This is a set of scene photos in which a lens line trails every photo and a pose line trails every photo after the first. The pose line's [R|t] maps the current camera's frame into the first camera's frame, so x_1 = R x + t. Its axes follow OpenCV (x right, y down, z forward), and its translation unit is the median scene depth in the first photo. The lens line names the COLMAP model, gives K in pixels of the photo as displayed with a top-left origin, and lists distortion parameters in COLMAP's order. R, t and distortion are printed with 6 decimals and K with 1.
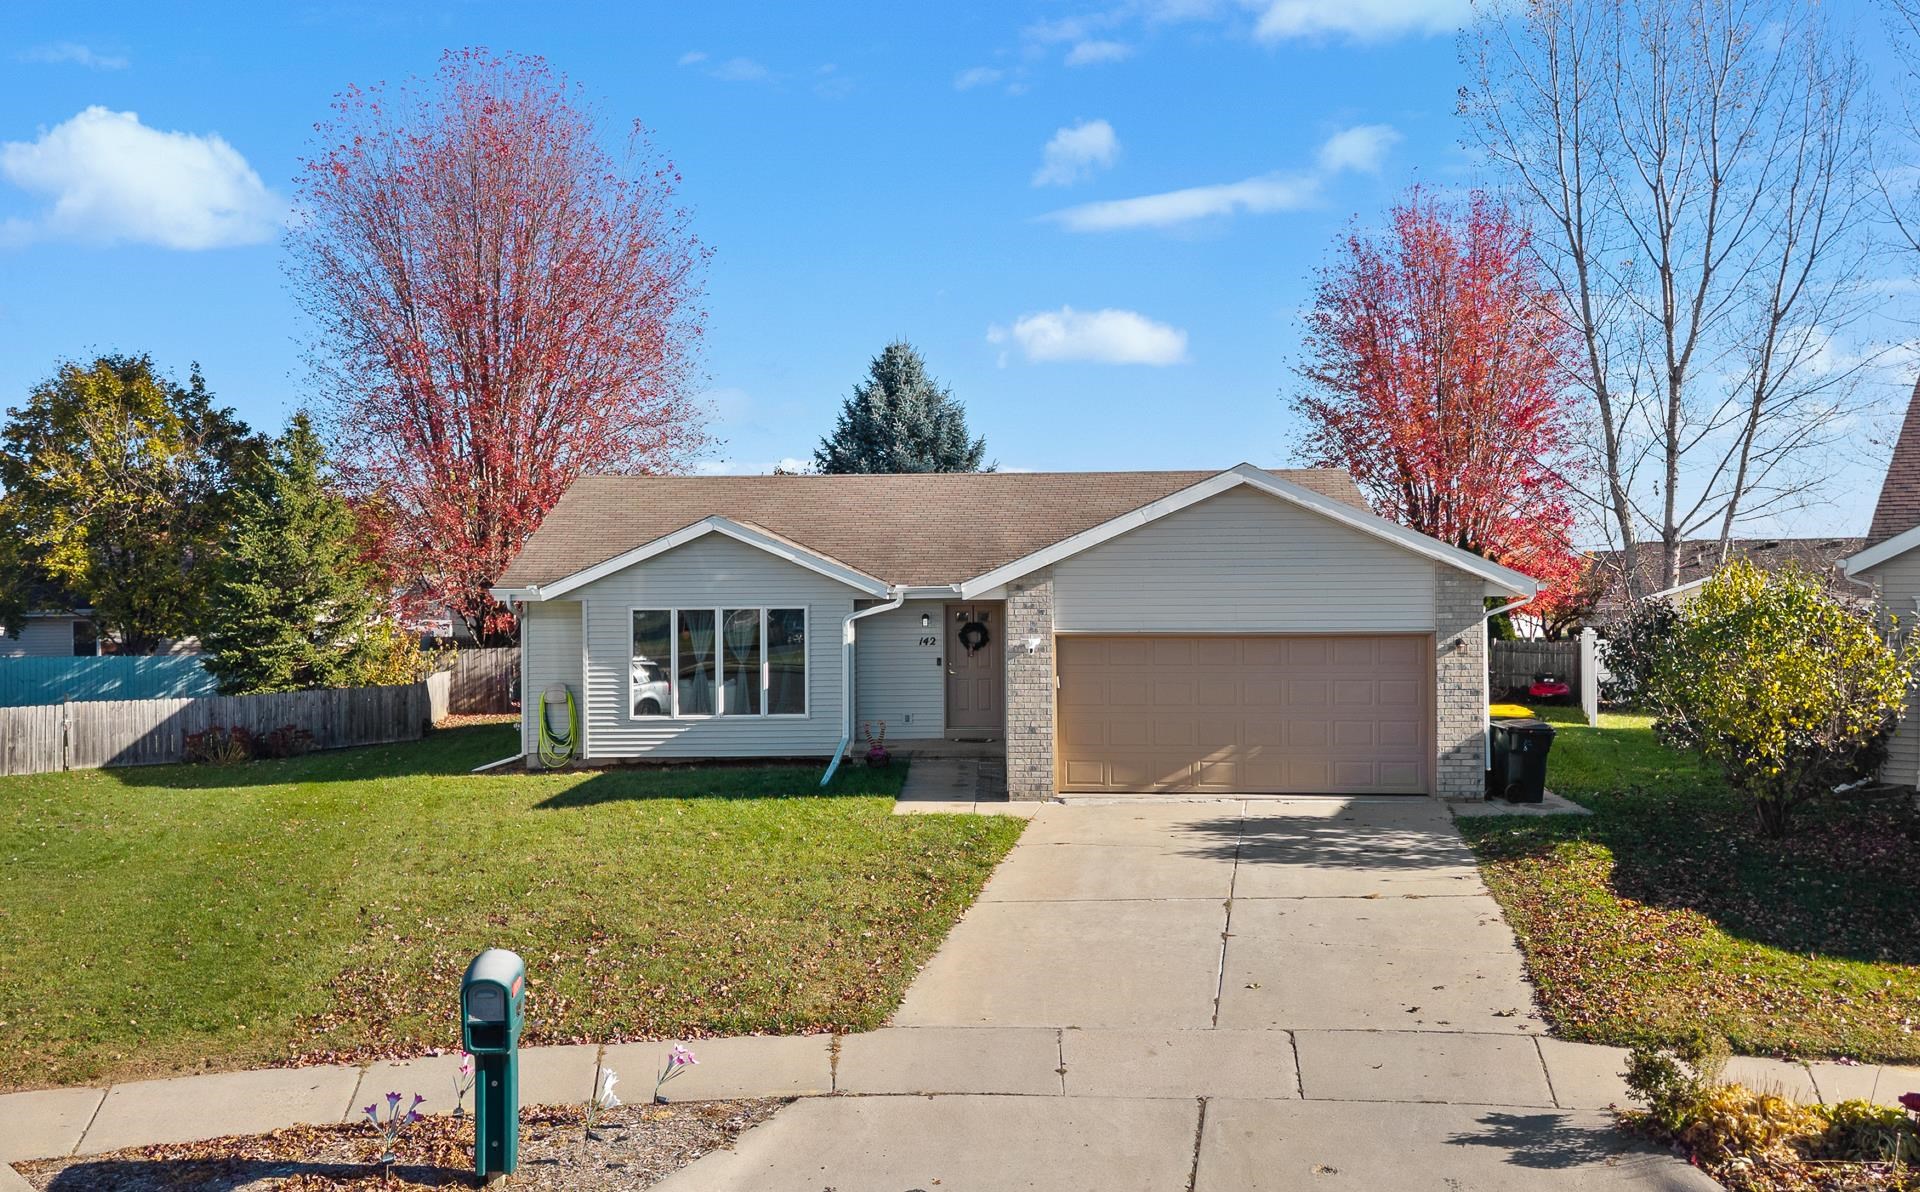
lens RADIAL K [[1476.4, 0, 1005.5], [0, 1476.4, 574.2], [0, 0, 1]] dist [0.059949, -0.073343]
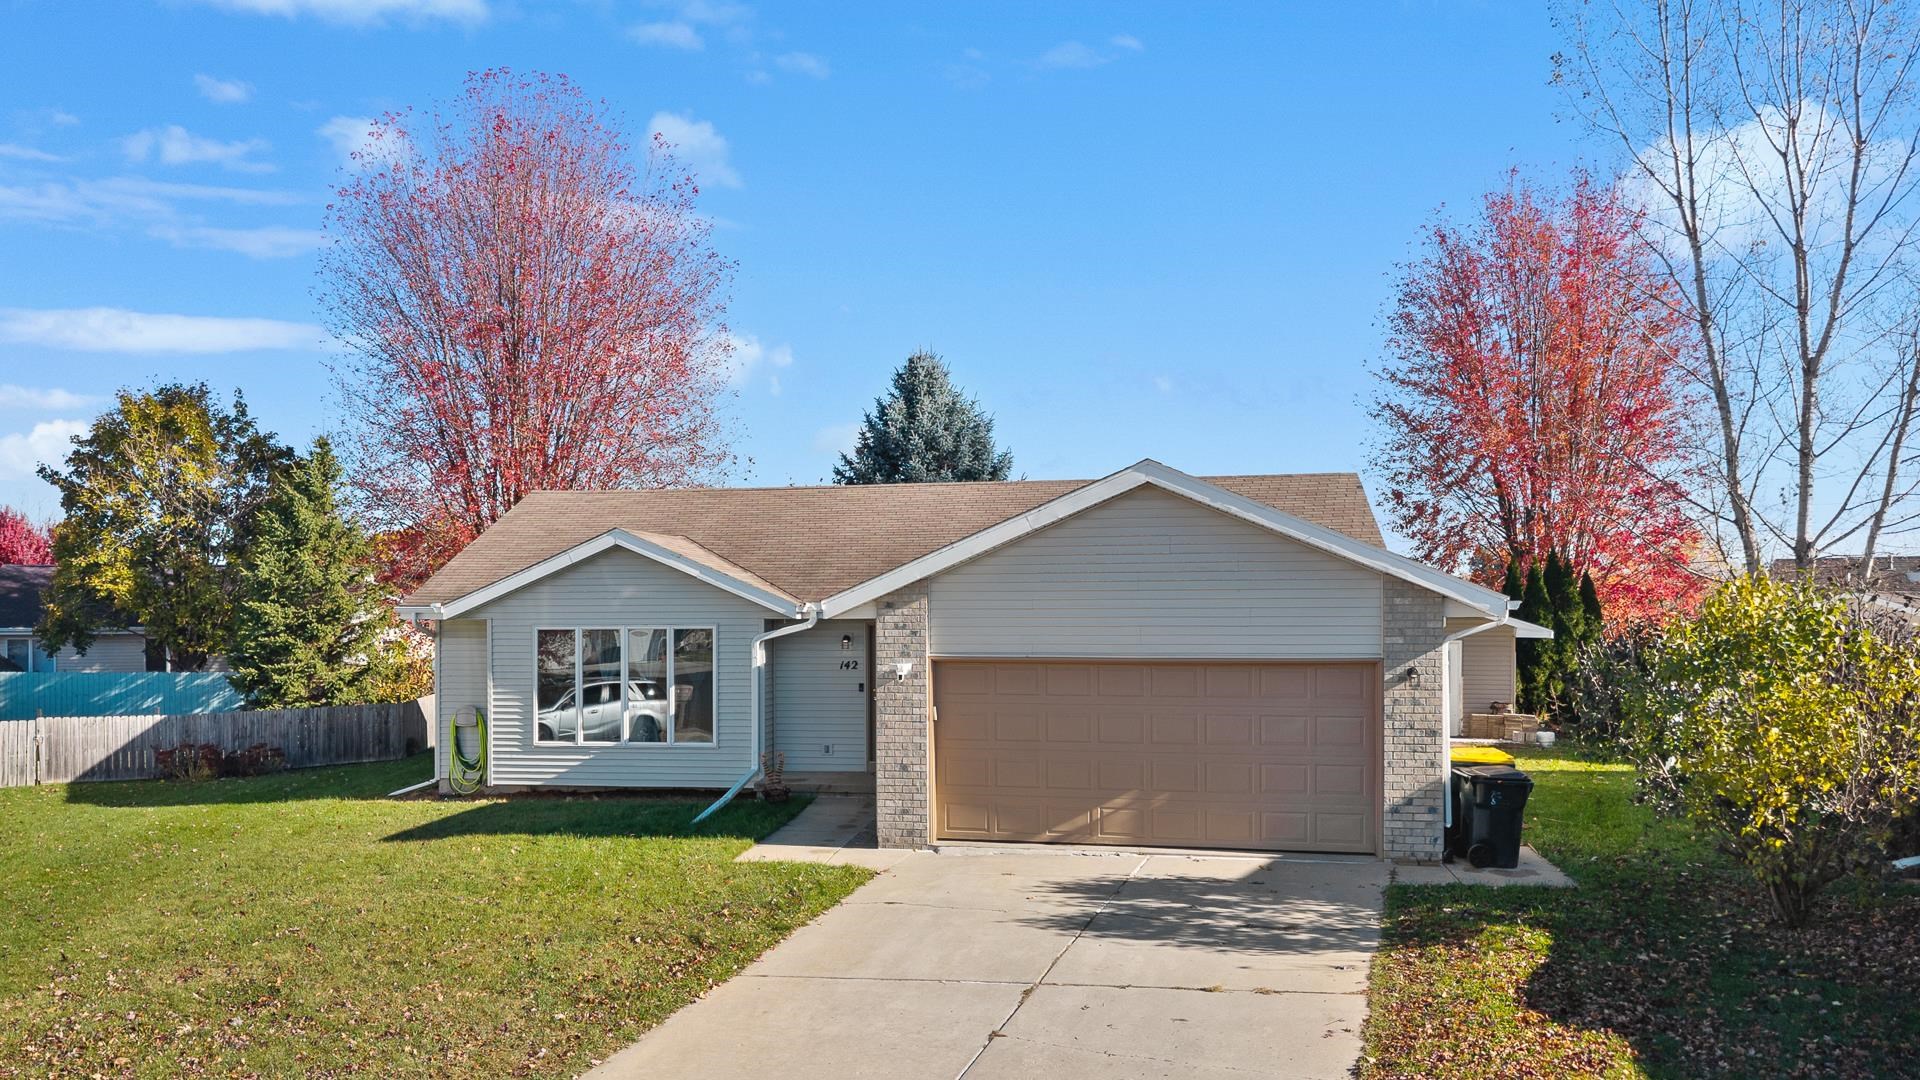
lens RADIAL K [[1457.2, 0, 901.2], [0, 1457.2, 605.4], [0, 0, 1]] dist [0.044332, -0.044047]
pose [[0.986659, 0.001685, -0.162789, 0.112104], [-0.000782, 0.999984, 0.005614, 0.003063], [0.162796, -0.005412, 0.986645, 0.104323]]
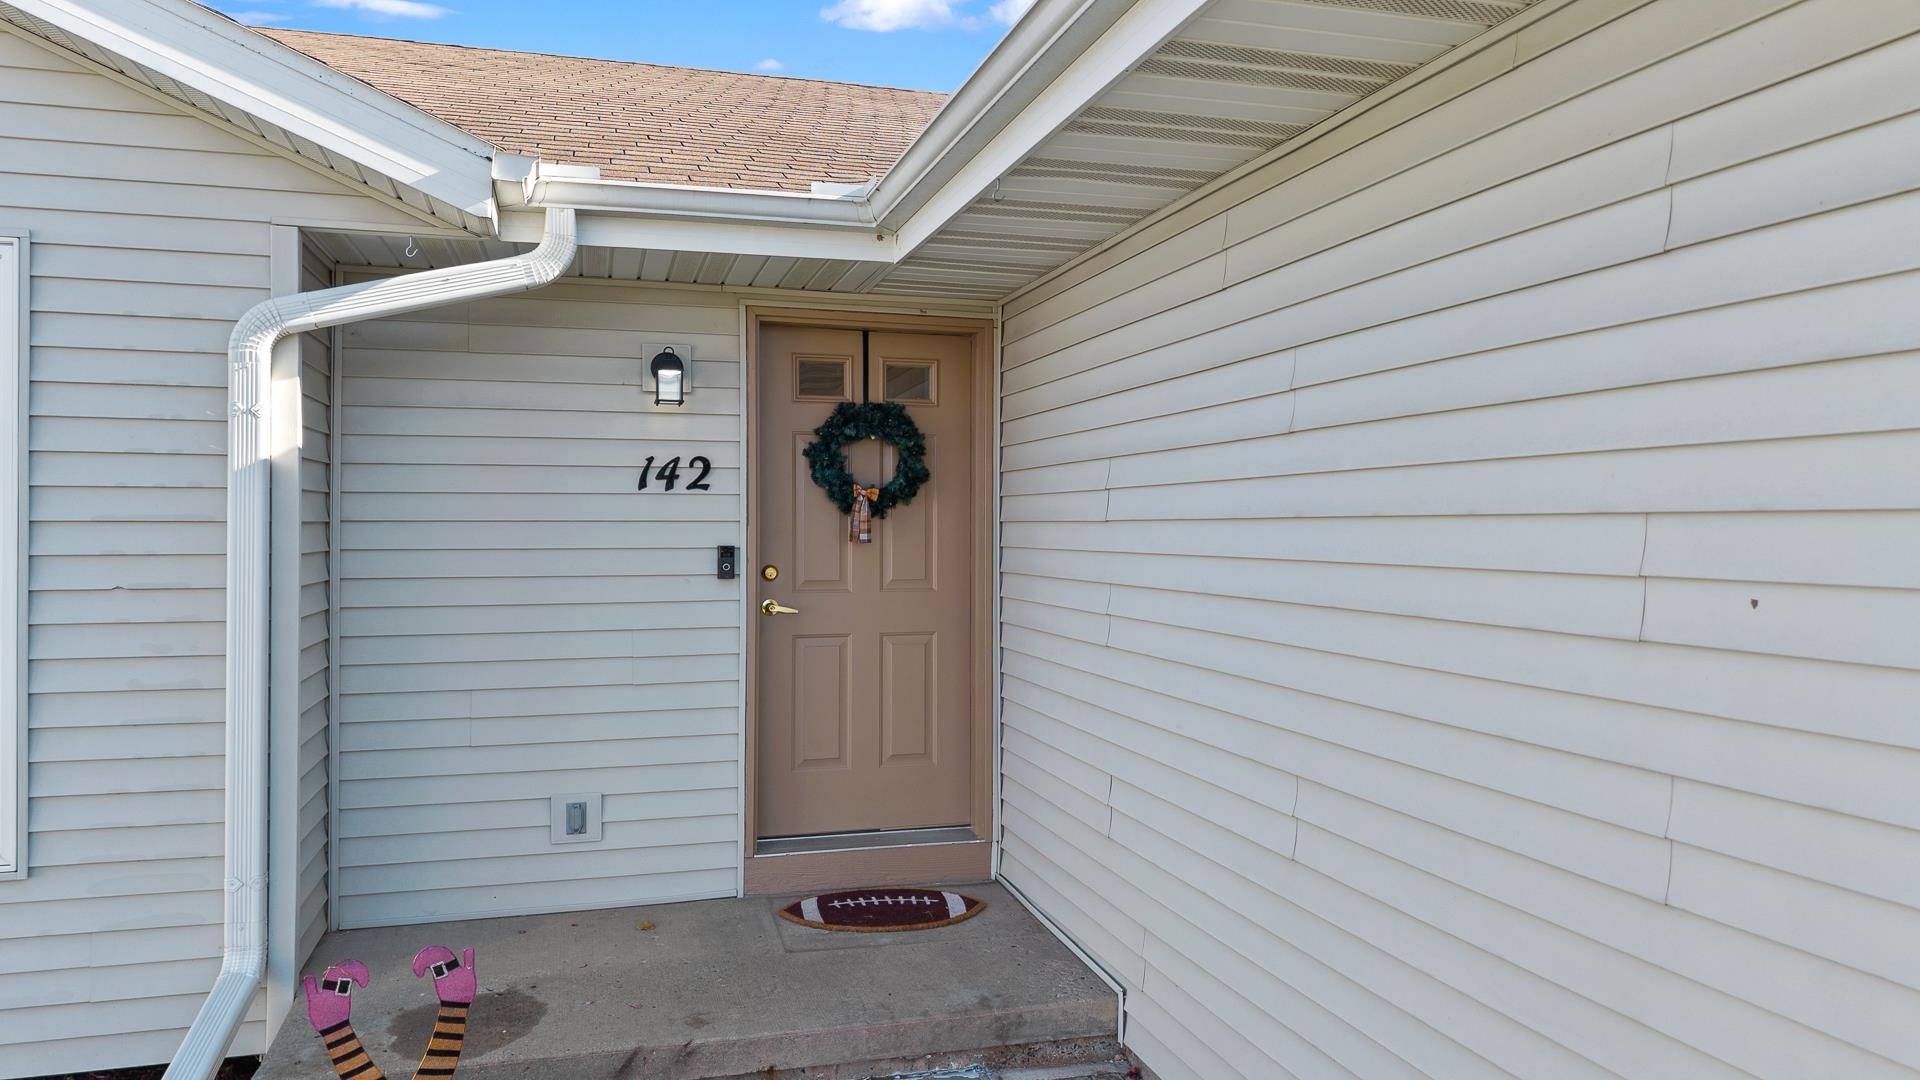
lens RADIAL K [[1264.8, 0, 963.4], [0, 1264.8, 514.8], [0, 0, 1]] dist [-0.001563, -0.003513]
pose [[0.959556, 0.009656, 0.281351, -0.057878], [-0.009674, 0.999952, -0.001326, 0.046021], [-0.281350, -0.001449, 0.959604, 0.715082]]
